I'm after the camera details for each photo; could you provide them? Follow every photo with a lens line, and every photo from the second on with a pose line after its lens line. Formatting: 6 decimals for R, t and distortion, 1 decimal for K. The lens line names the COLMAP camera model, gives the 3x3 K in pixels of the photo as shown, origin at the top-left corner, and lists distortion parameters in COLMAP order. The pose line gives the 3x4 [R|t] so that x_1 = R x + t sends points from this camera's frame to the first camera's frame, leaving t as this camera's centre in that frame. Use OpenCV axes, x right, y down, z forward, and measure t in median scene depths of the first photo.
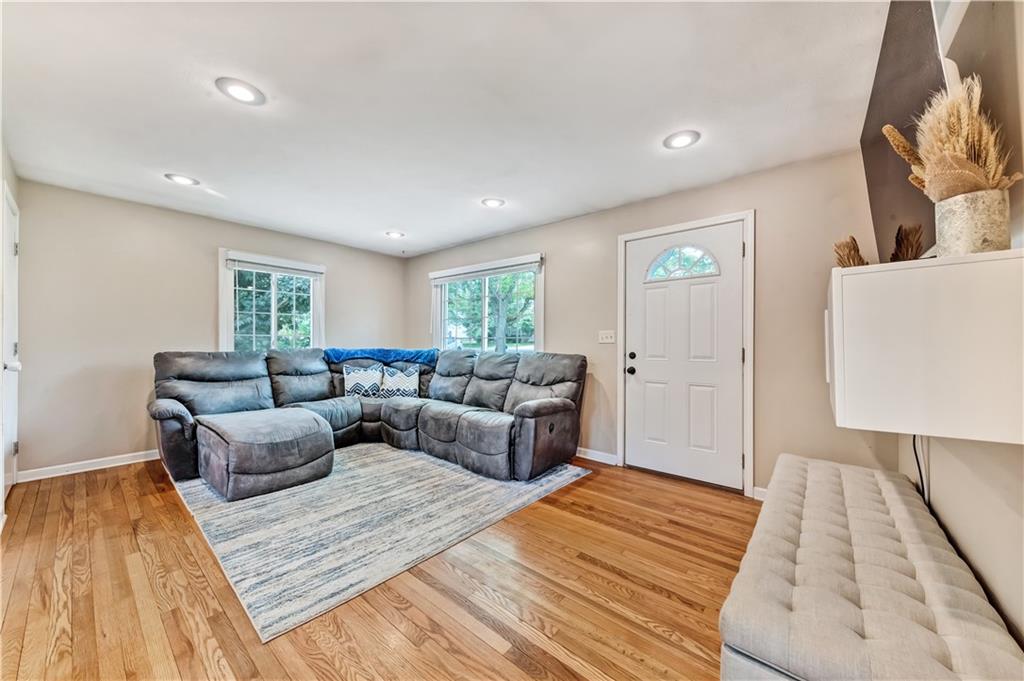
lens RADIAL K [[372.8, 0, 516.4], [0, 372.8, 348.2], [0, 0, 1]] dist [0.019053, -0.002382]
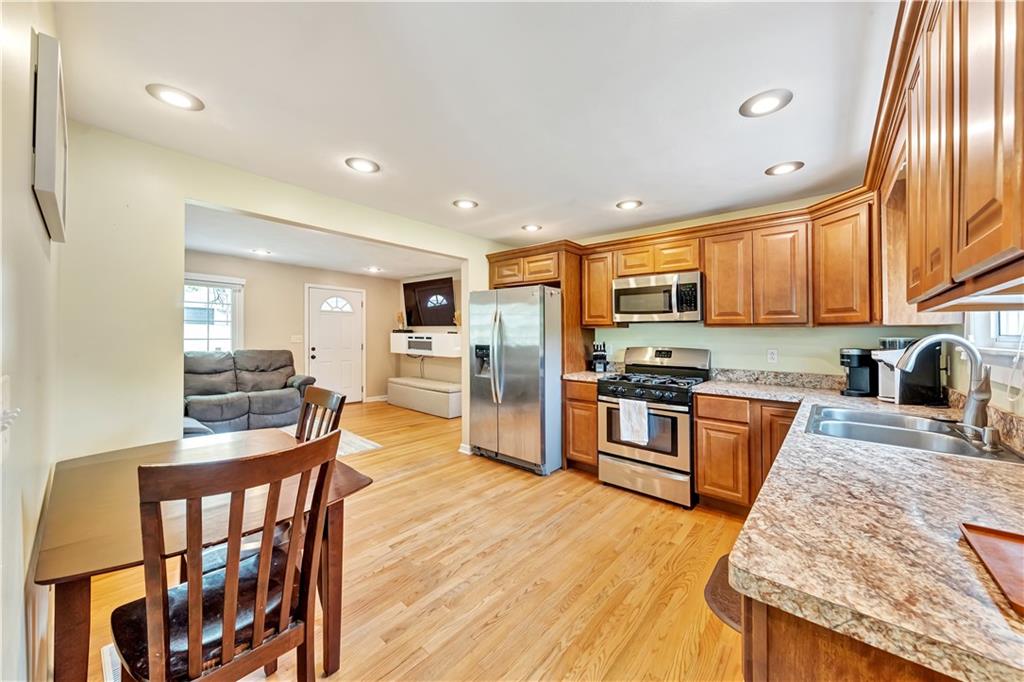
lens RADIAL K [[372.8, 0, 512.3], [0, 372.8, 335.1], [0, 0, 1]] dist [0.019053, -0.002382]
pose [[0.004596, -0.012605, 0.999910, -1.784069], [0.000698, 0.999920, 0.012602, -0.082735], [-0.999989, 0.000640, 0.004604, -0.016822]]
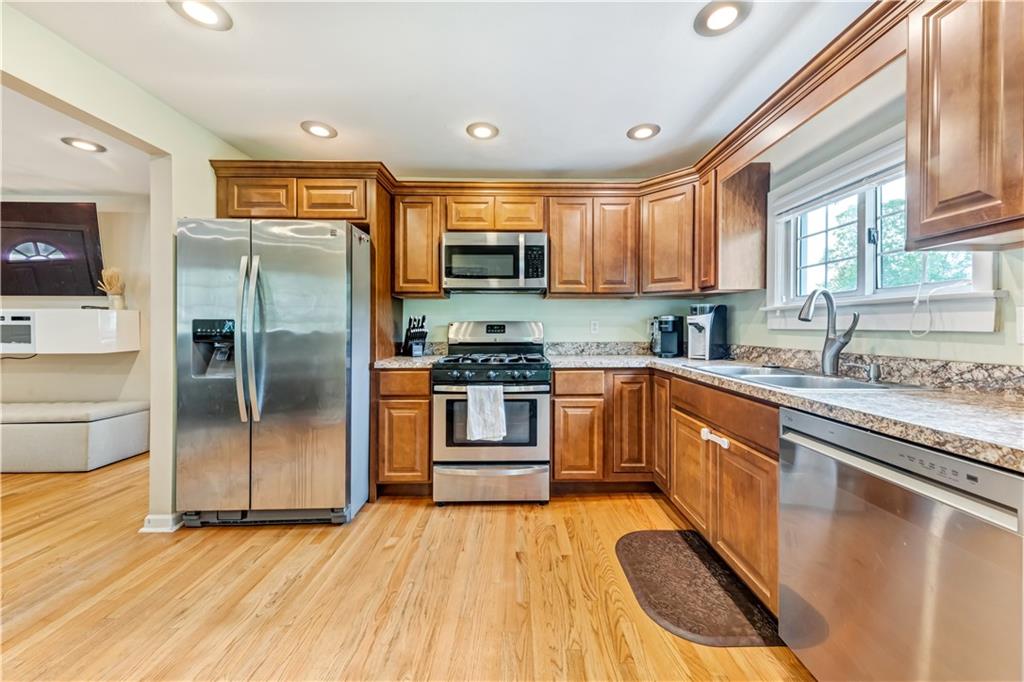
lens RADIAL K [[372.8, 0, 521.8], [0, 372.8, 325.1], [0, 0, 1]] dist [0.019053, -0.002382]
pose [[-0.664144, -0.004353, 0.747592, -1.391469], [0.001405, 0.999974, 0.007071, -0.023855], [-0.747603, 0.005747, -0.664121, 0.132324]]
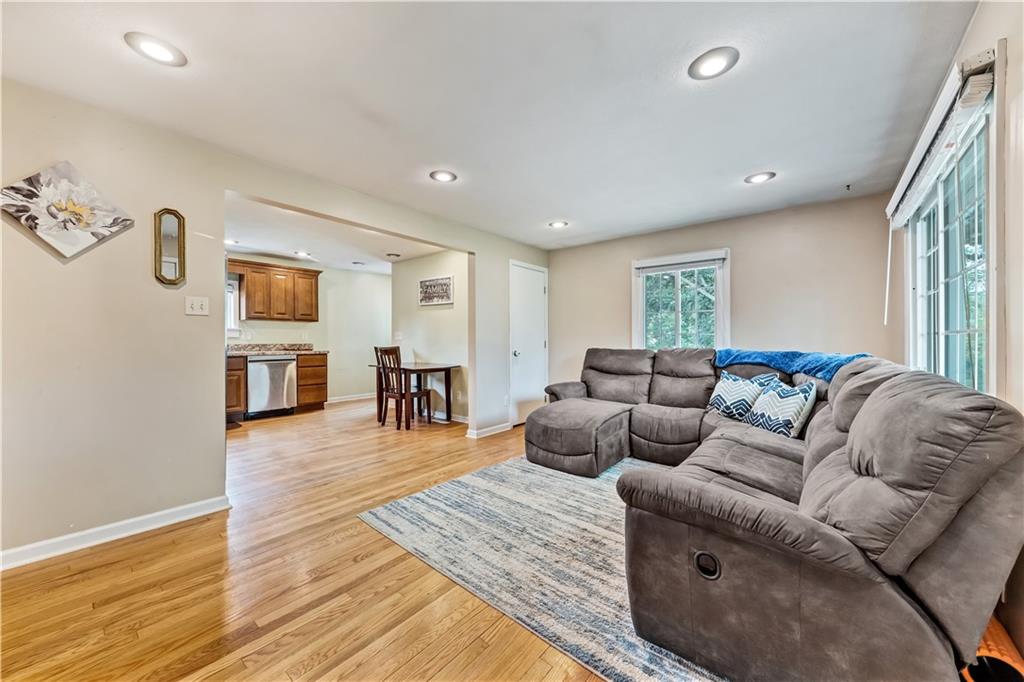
lens RADIAL K [[372.8, 0, 502.0], [0, 372.8, 346.7], [0, 0, 1]] dist [0.019053, -0.002382]
pose [[-0.016642, 0.018779, -0.999685, 0.528866], [-0.014278, 0.999717, 0.019017, -0.021185], [0.999760, 0.014590, -0.016369, 0.861332]]
